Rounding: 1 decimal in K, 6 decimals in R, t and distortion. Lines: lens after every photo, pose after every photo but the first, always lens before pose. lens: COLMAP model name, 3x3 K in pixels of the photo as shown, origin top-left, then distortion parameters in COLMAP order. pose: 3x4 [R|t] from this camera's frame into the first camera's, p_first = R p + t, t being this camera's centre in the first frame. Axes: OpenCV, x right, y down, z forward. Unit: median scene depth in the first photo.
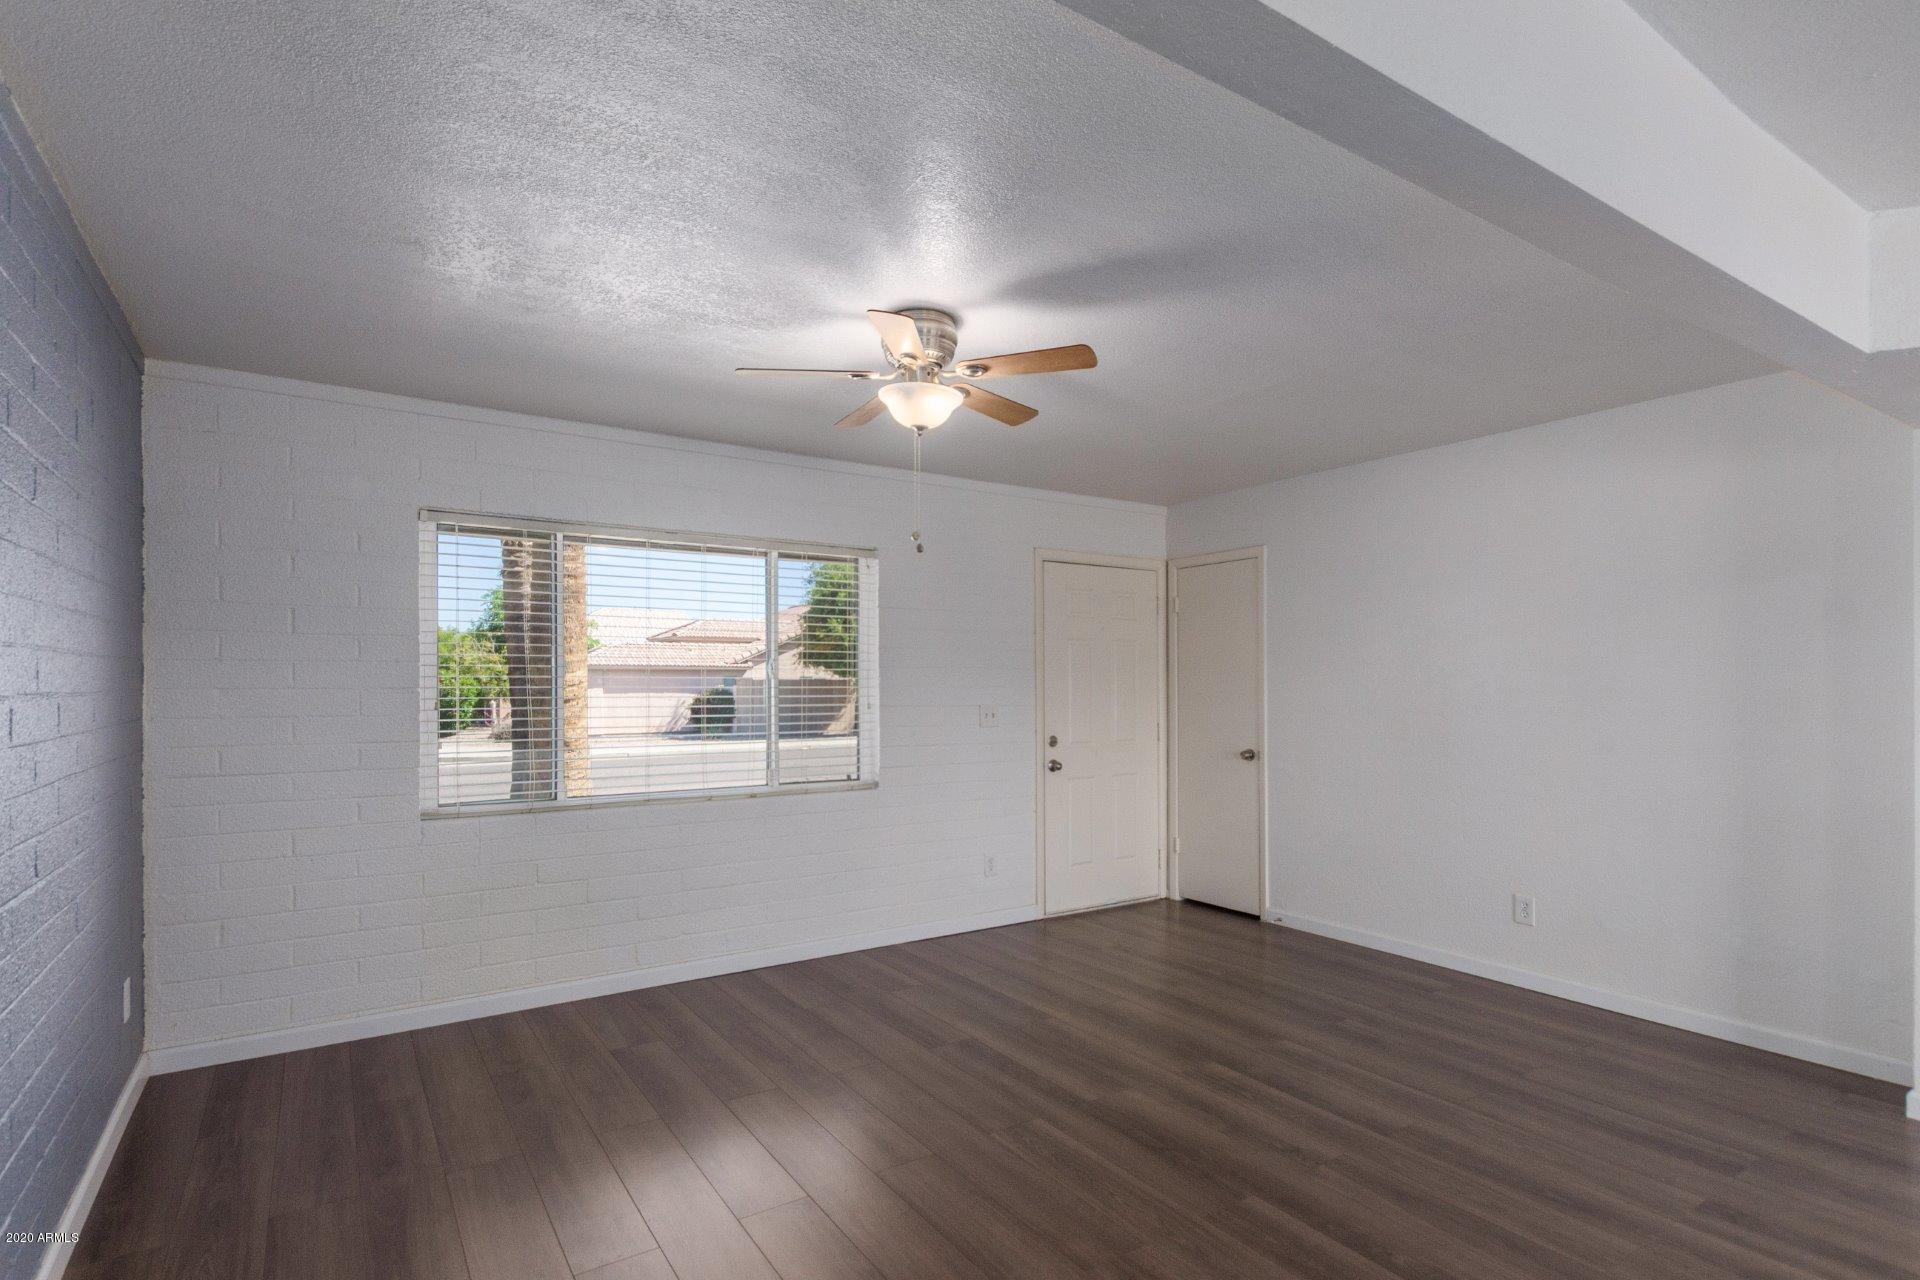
lens RADIAL K [[883.5, 0, 951.1], [0, 883.5, 674.5], [0, 0, 1]] dist [0.013145, -0.009360]
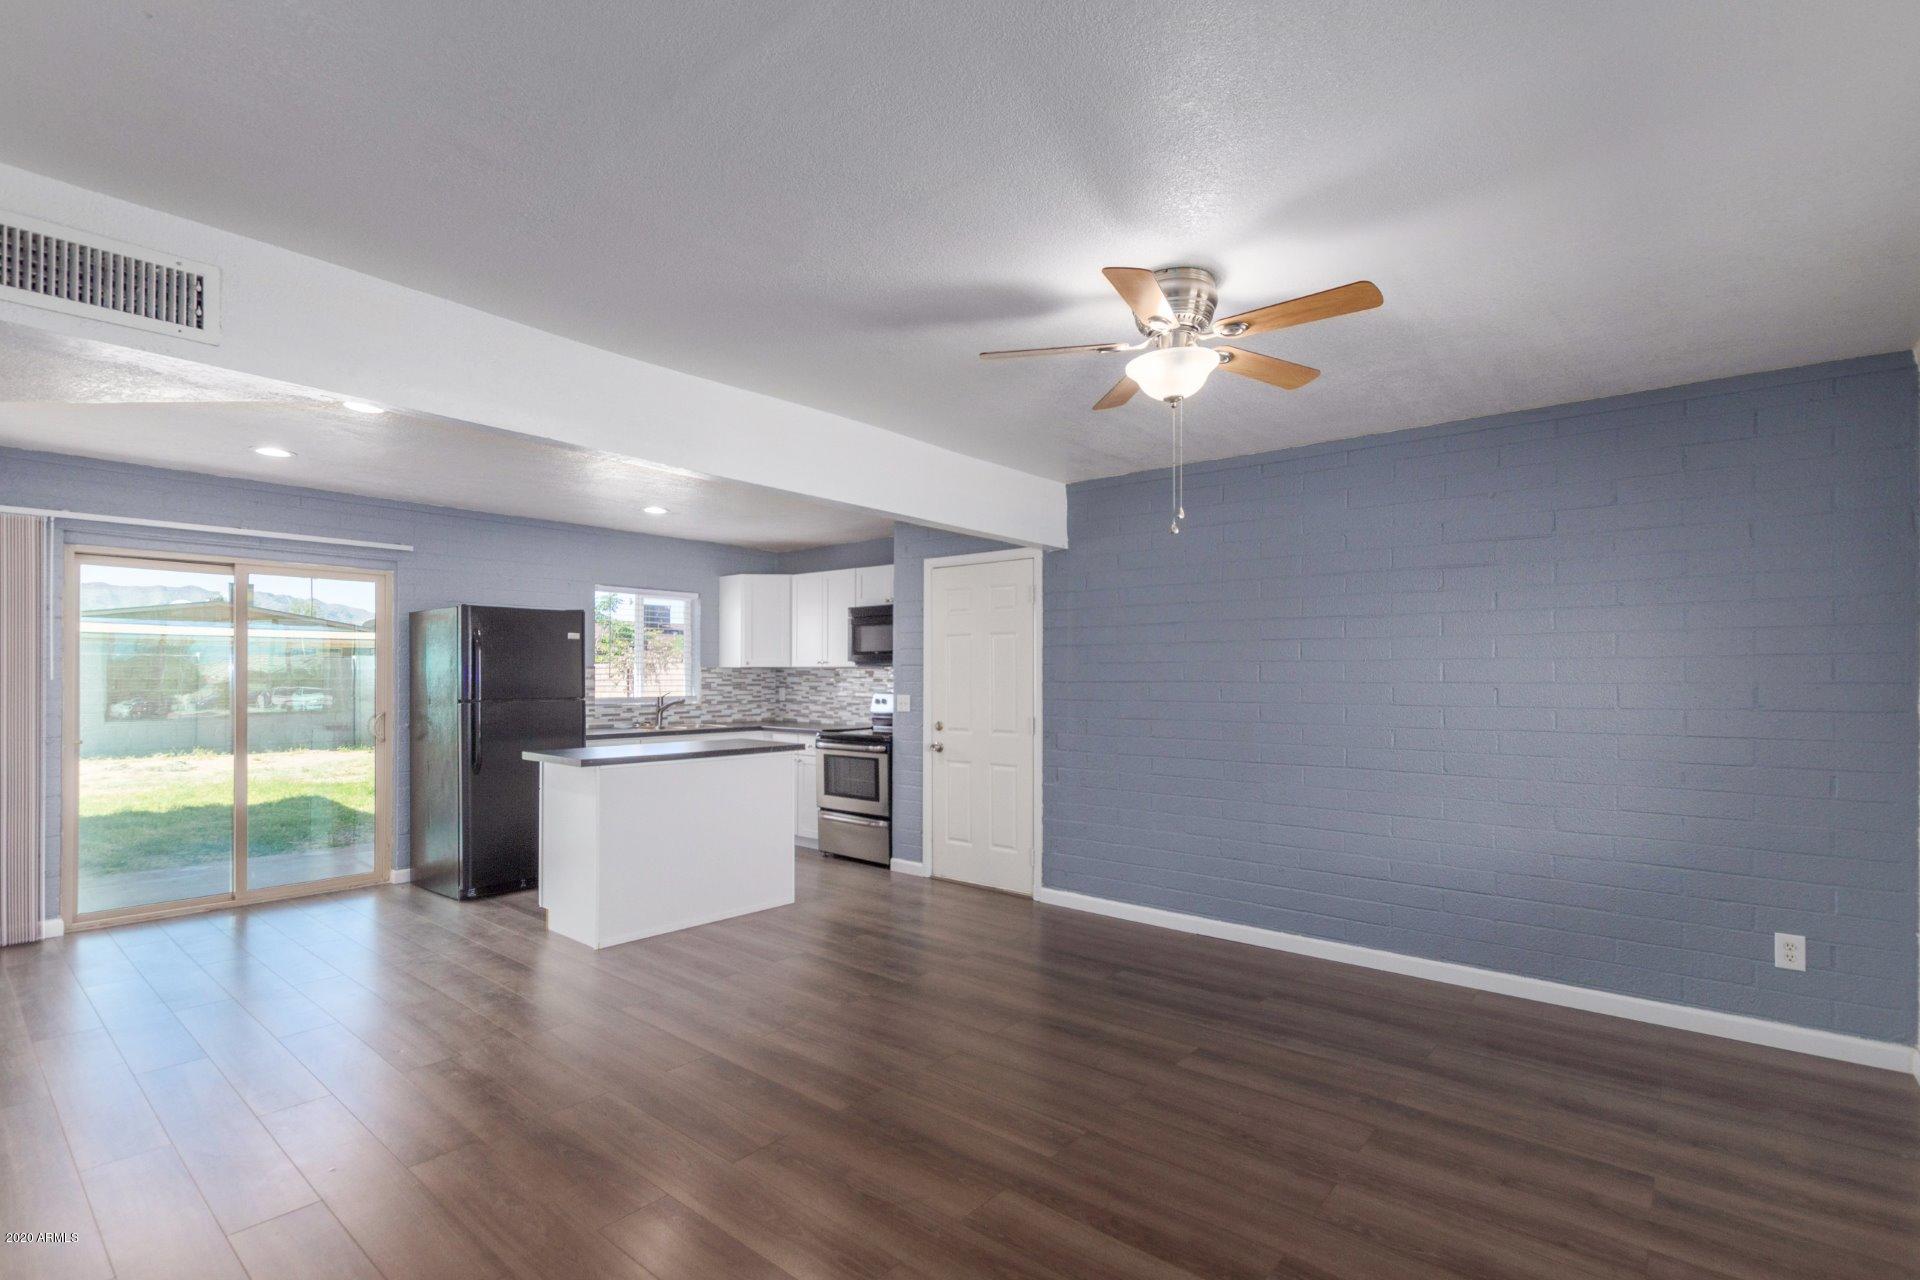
lens RADIAL K [[883.5, 0, 951.1], [0, 883.5, 674.5], [0, 0, 1]] dist [0.013145, -0.009360]
pose [[-0.957162, -0.001317, -0.289551, 0.397897], [0.006213, 0.999666, -0.025085, 0.027345], [0.289487, -0.025809, -0.956834, 1.613299]]
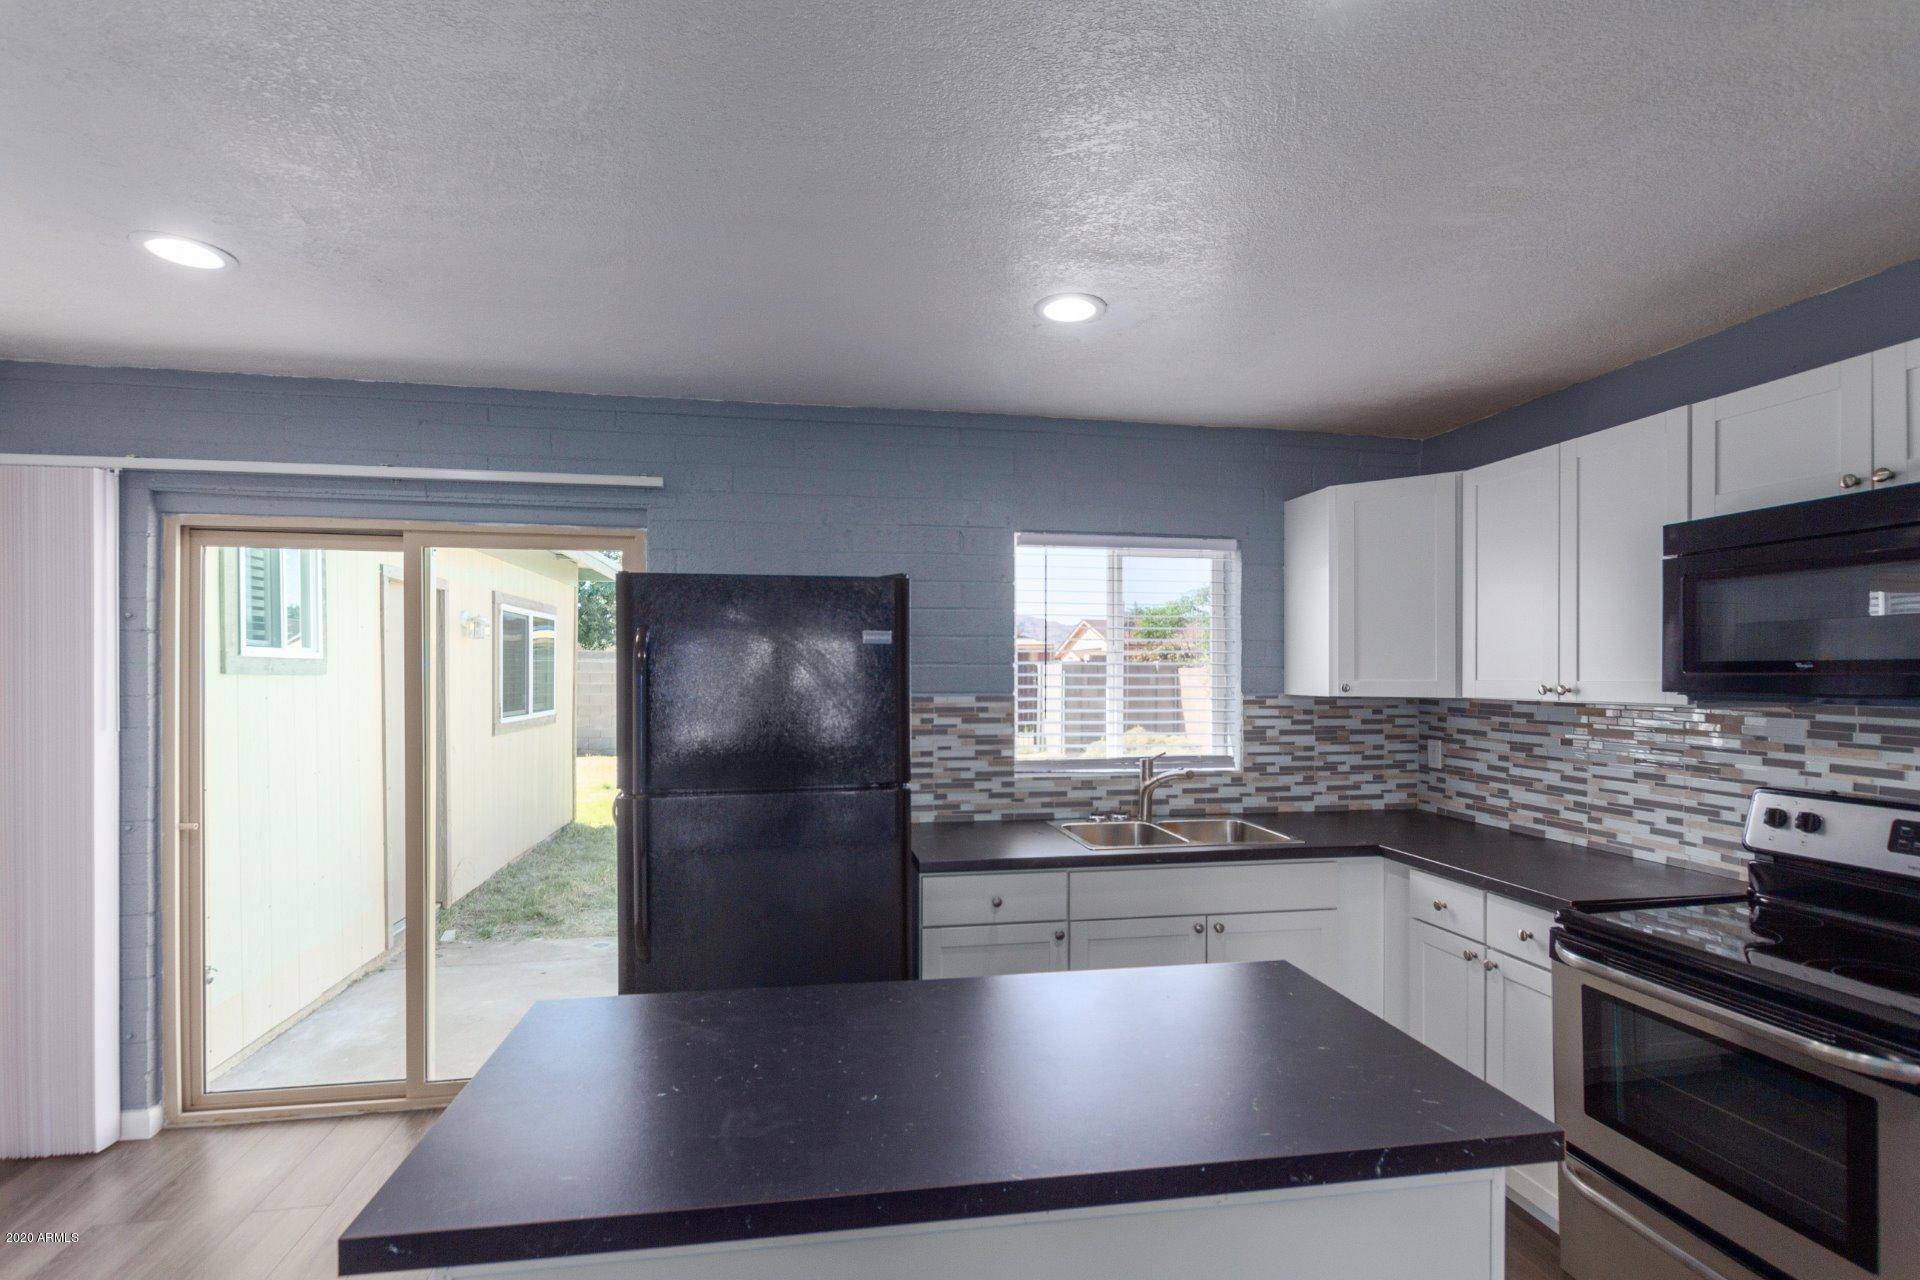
lens RADIAL K [[883.5, 0, 951.1], [0, 883.5, 674.5], [0, 0, 1]] dist [0.013145, -0.009360]
pose [[-0.924026, -0.000238, 0.382330, 0.265275], [-0.009109, 0.999730, -0.021395, -0.055209], [-0.382222, -0.023252, -0.923778, 0.320991]]
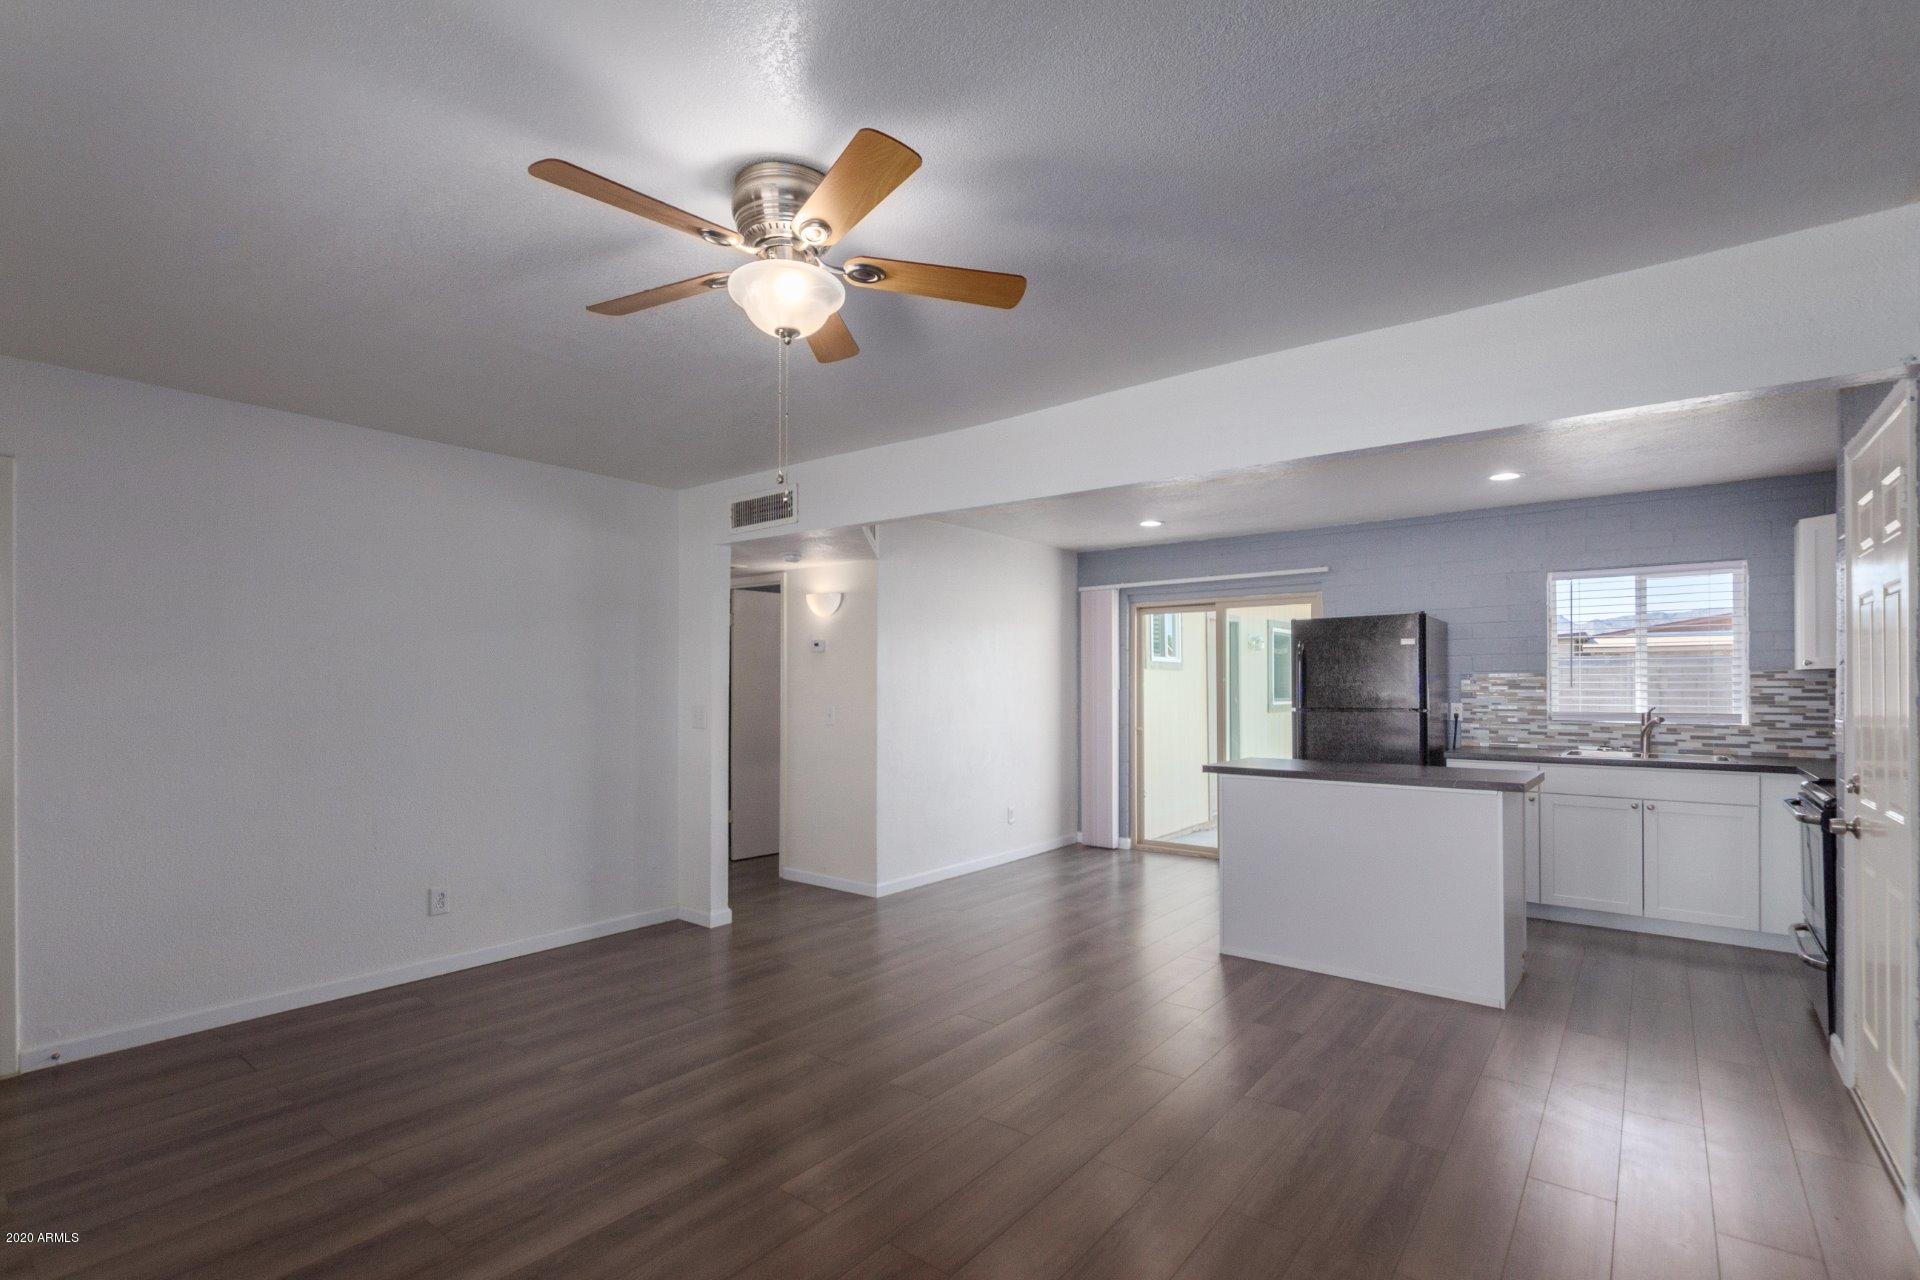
lens RADIAL K [[888.9, 0, 941.9], [0, 888.9, 681.9], [0, 0, 1]] dist [-0.001697, -0.000498]
pose [[-0.317466, 0.006539, 0.948247, -0.687564], [-0.020033, 0.999707, -0.013601, 0.013277], [-0.948058, -0.023314, -0.317242, 0.998674]]
